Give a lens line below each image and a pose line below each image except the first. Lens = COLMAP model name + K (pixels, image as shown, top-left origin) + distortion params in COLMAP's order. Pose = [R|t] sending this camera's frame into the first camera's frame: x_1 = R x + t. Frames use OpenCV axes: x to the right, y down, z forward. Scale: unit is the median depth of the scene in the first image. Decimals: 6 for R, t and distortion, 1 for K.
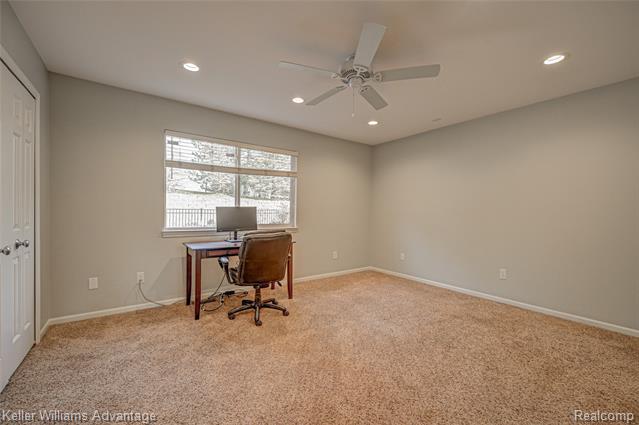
lens RADIAL K [[262.9, 0, 324.3], [0, 262.9, 214.3], [0, 0, 1]] dist [-0.009100, -0.000545]
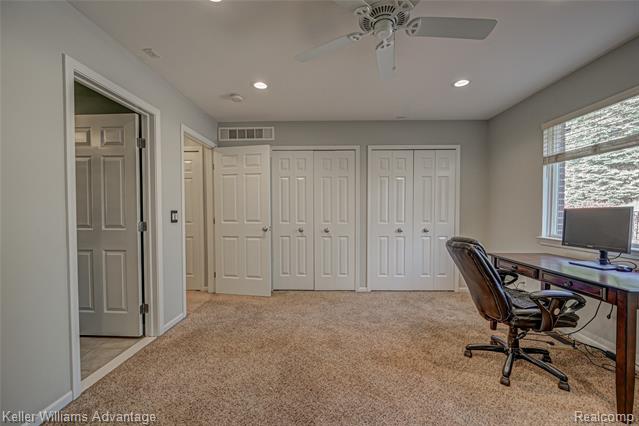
lens RADIAL K [[255.7, 0, 320.1], [0, 255.7, 216.3], [0, 0, 1]] dist [-0.001048, 0.000311]
pose [[-0.614800, 0.004714, -0.788669, 0.517749], [-0.018099, 0.999634, 0.020085, -0.011163], [0.788475, 0.026623, -0.614490, 0.885998]]
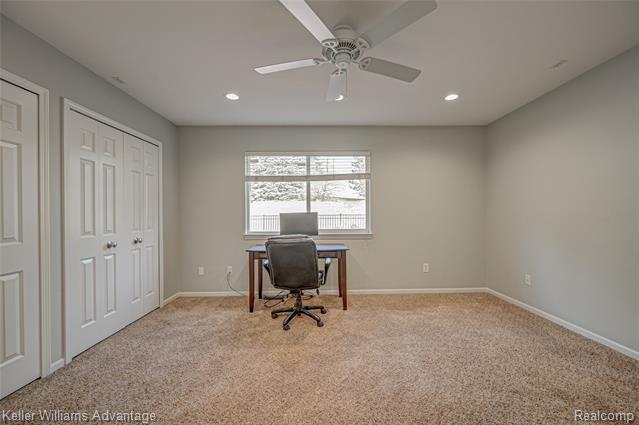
lens RADIAL K [[262.9, 0, 321.2], [0, 262.9, 213.9], [0, 0, 1]] dist [-0.009100, -0.000545]
pose [[0.813349, -0.022259, -0.581350, 0.366754], [0.012541, 0.999706, -0.020732, -0.000637], [0.581641, 0.009572, 0.813389, 0.199788]]
